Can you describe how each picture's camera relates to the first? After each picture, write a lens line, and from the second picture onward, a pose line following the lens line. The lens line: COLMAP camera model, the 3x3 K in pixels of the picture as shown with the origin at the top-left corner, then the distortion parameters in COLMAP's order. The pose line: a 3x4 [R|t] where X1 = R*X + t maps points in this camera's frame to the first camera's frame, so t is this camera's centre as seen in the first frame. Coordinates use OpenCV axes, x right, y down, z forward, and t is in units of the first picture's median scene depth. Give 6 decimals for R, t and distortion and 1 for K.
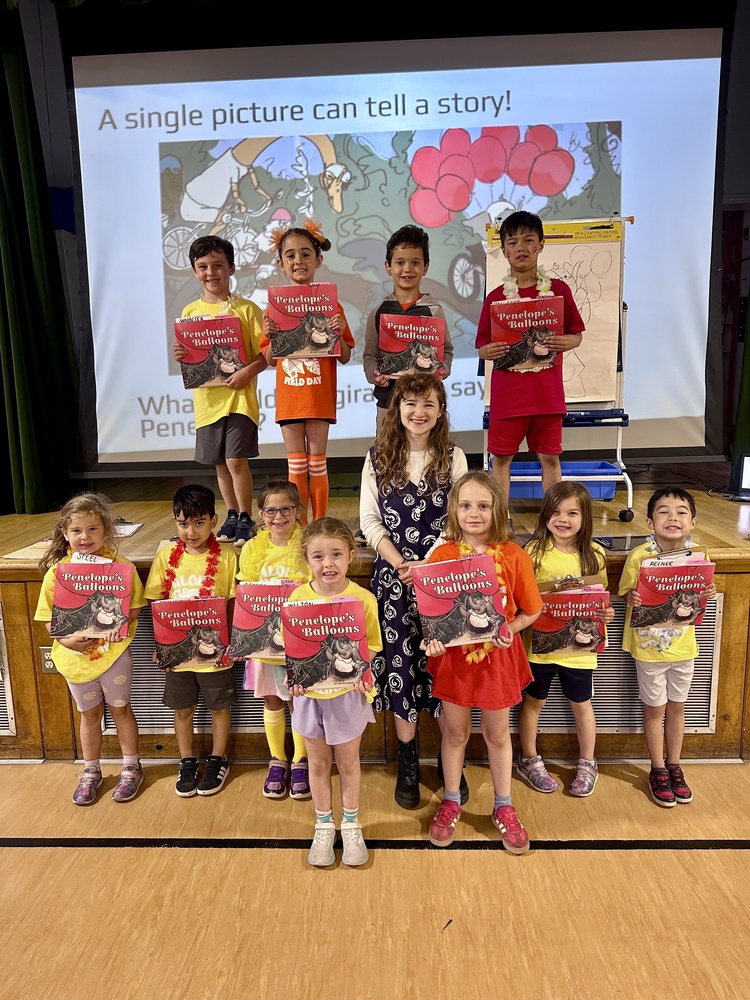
lens RADIAL K [[696.9, 0, 381.6], [0, 696.9, 500.1], [0, 0, 1]] dist [0.005991, -0.005567]
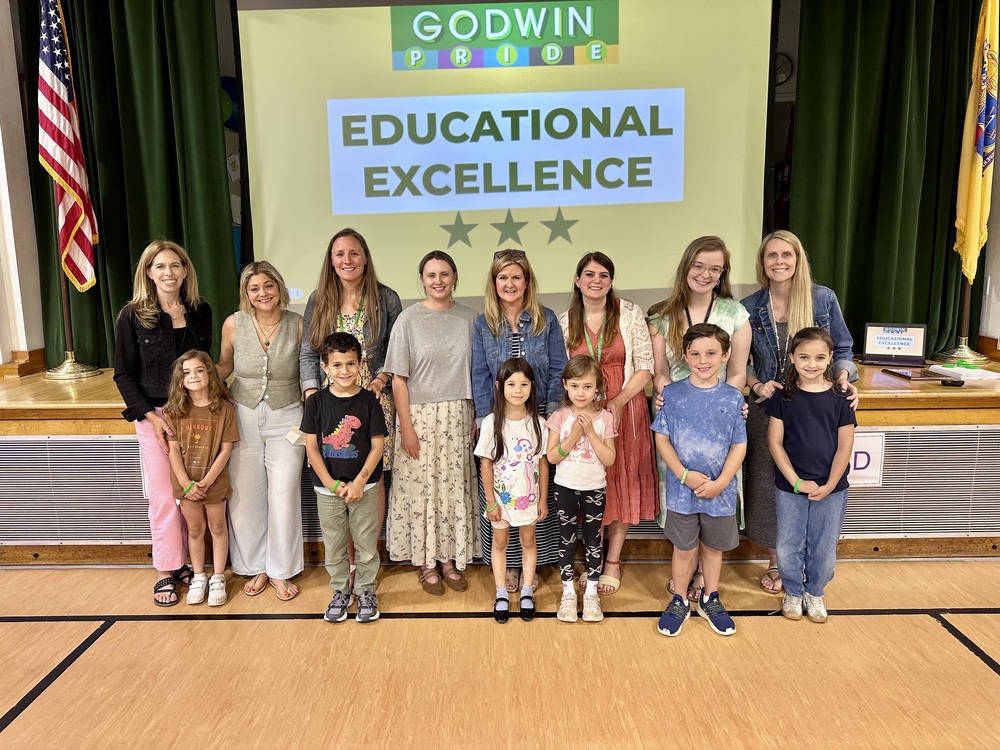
lens RADIAL K [[696.9, 0, 506.2], [0, 696.9, 368.5], [0, 0, 1]] dist [0.005991, -0.005567]
pose [[0.999709, 0.003783, 0.023811, -0.011854], [-0.003604, 0.999965, -0.007539, 0.049448], [-0.023839, 0.007451, 0.999688, -0.347216]]
